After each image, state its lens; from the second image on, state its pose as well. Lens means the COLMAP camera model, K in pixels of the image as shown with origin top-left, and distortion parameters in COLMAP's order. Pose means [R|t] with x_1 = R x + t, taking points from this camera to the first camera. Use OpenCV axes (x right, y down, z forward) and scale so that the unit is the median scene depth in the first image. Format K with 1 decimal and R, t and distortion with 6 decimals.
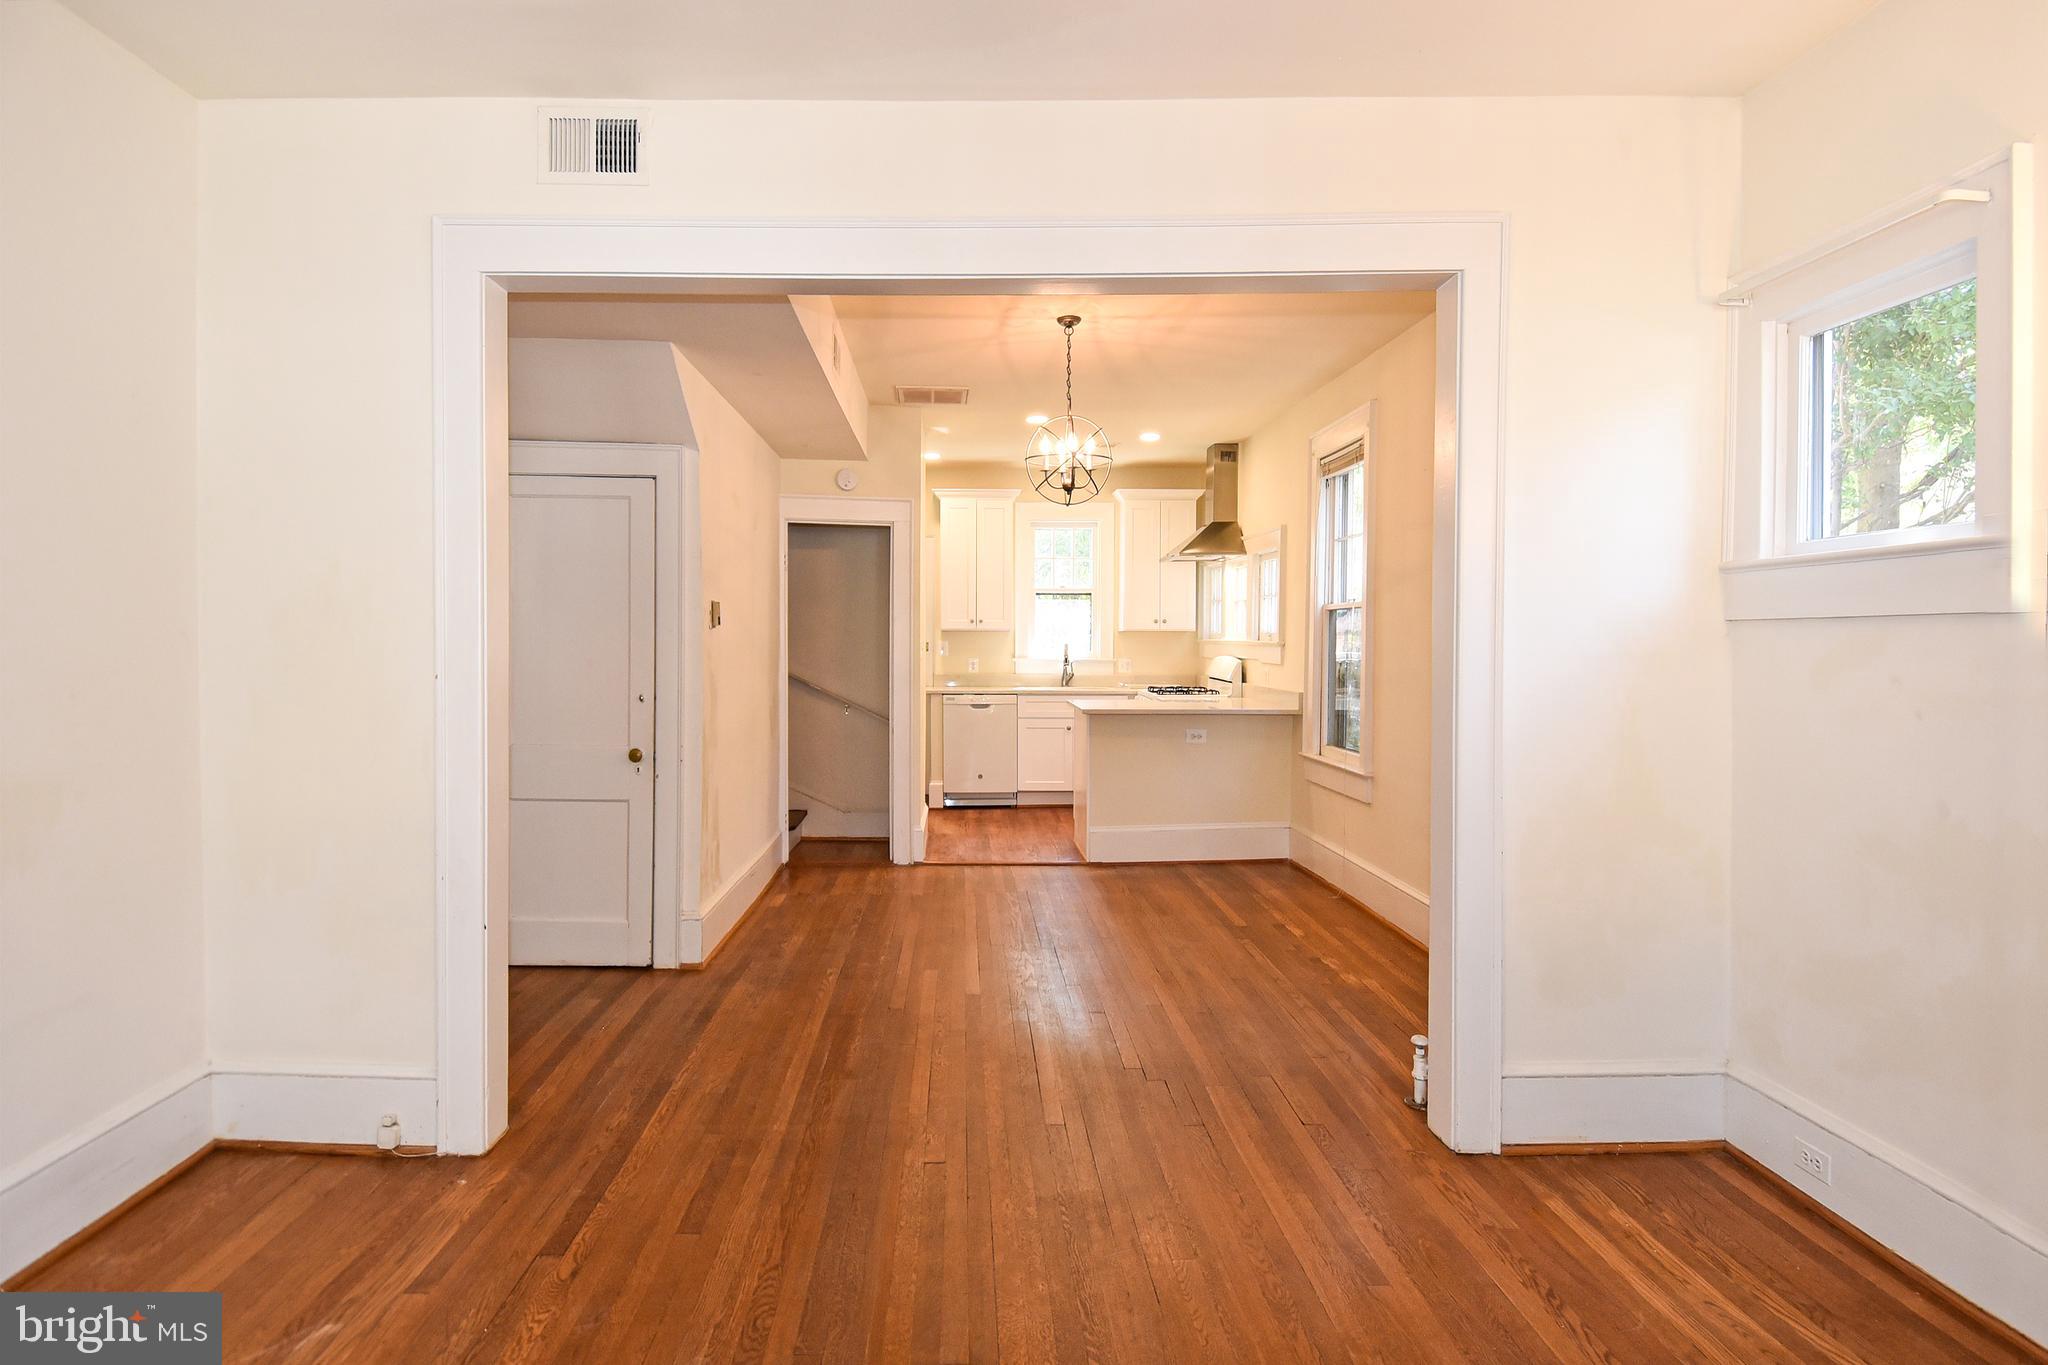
lens RADIAL K [[1086.9, 0, 1024.0], [0, 1086.9, 682.5], [0, 0, 1]] dist [0.000072, -0.000008]
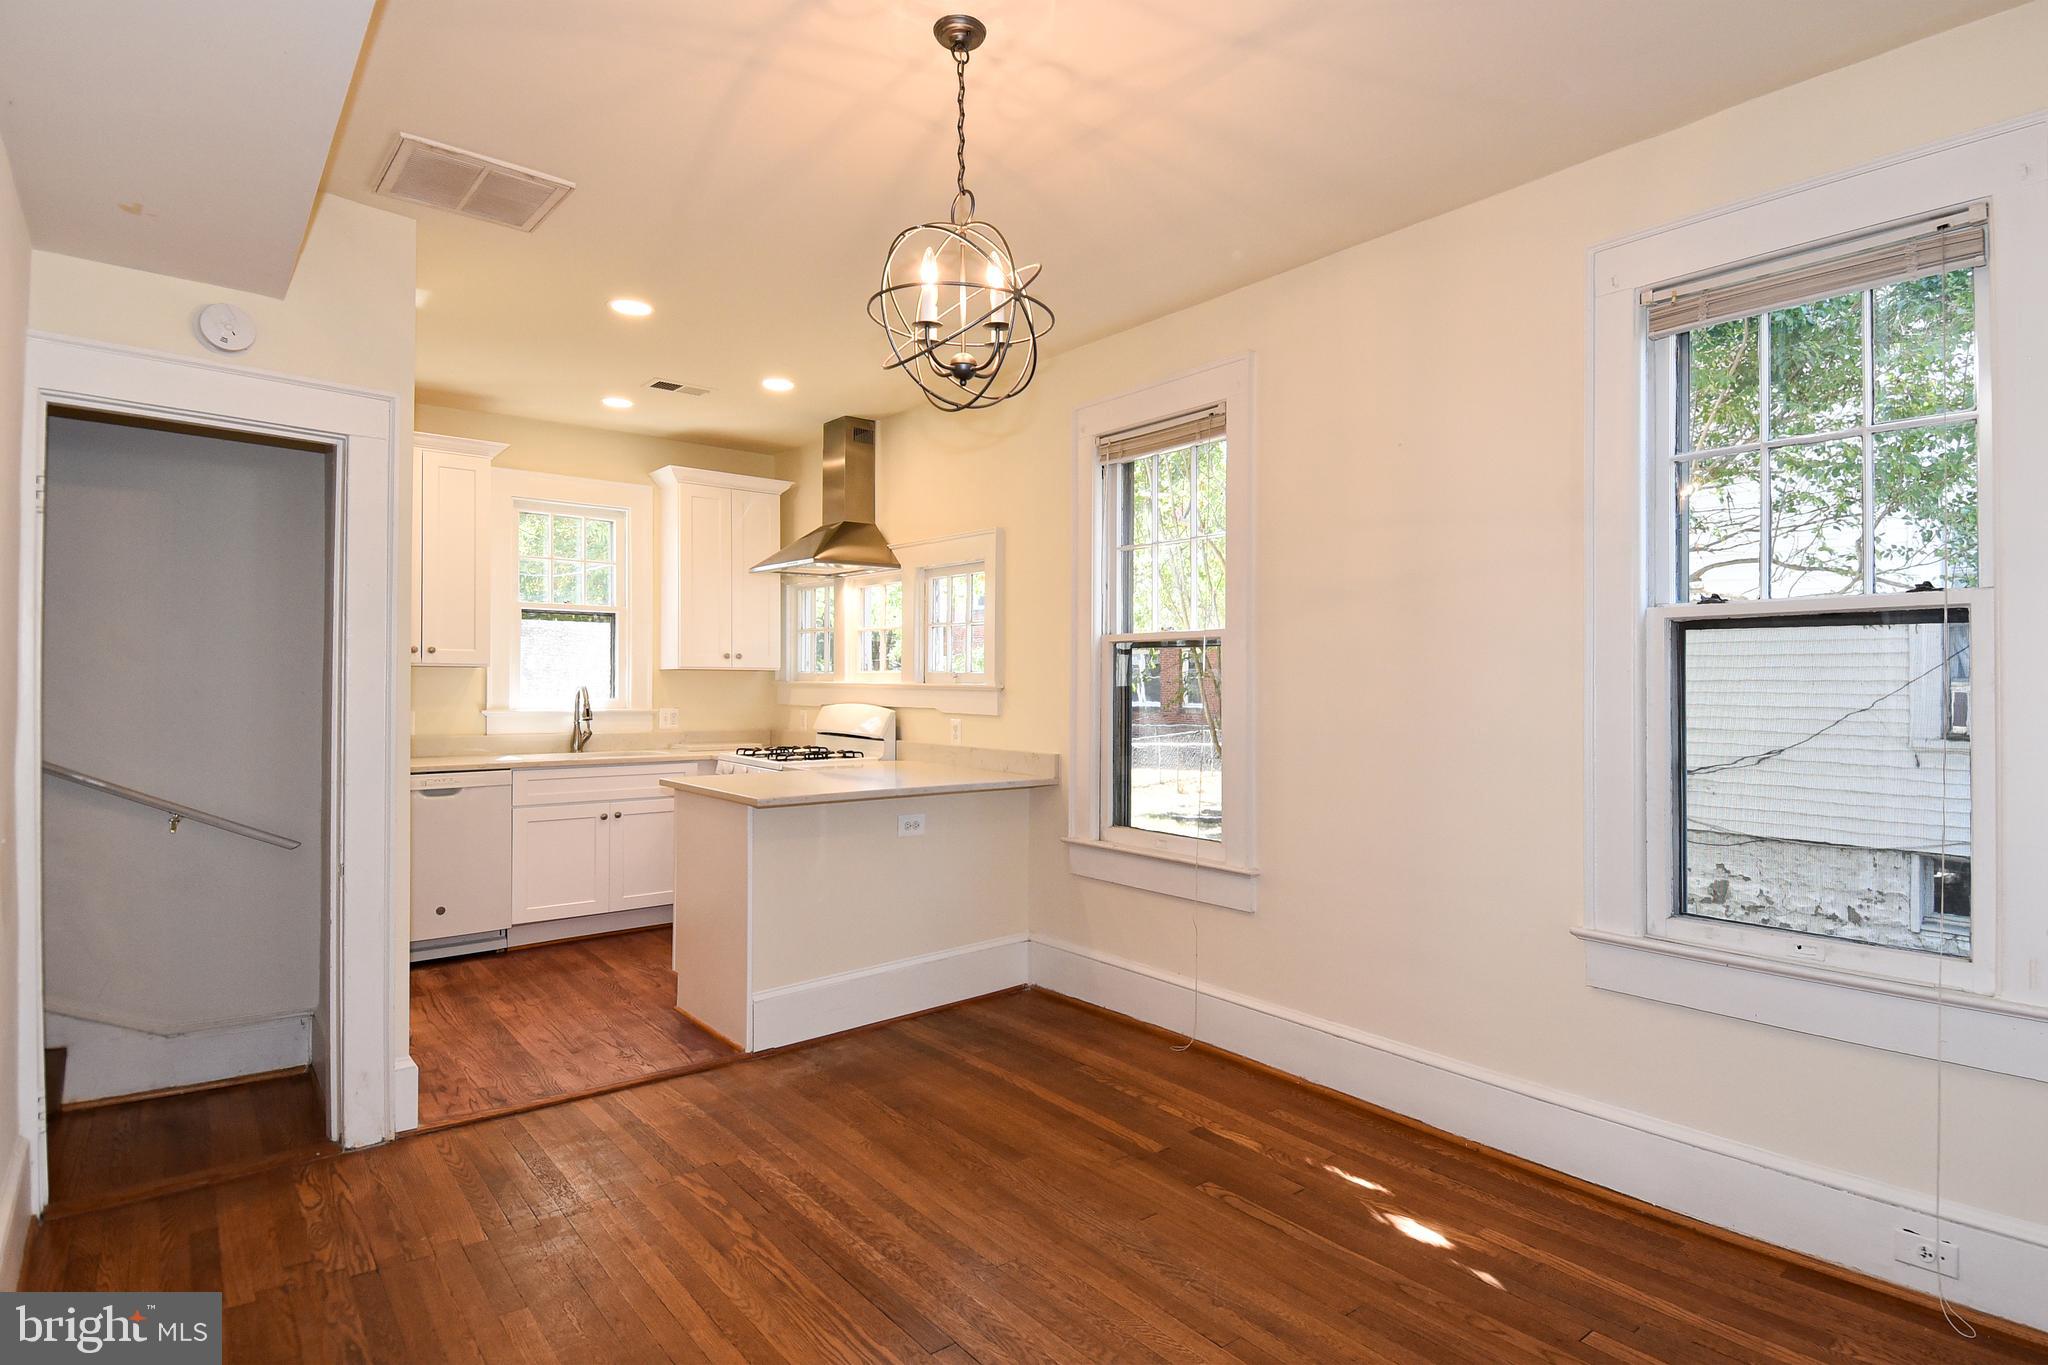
lens RADIAL K [[946.2, 0, 1024.0], [0, 946.2, 682.5], [0, 0, 1]] dist [0.036515, -0.039451]
pose [[0.773682, 0.002391, 0.633570, -0.142697], [0.022498, 0.999259, -0.031245, -0.017072], [-0.633175, 0.038428, 0.773054, 0.448455]]
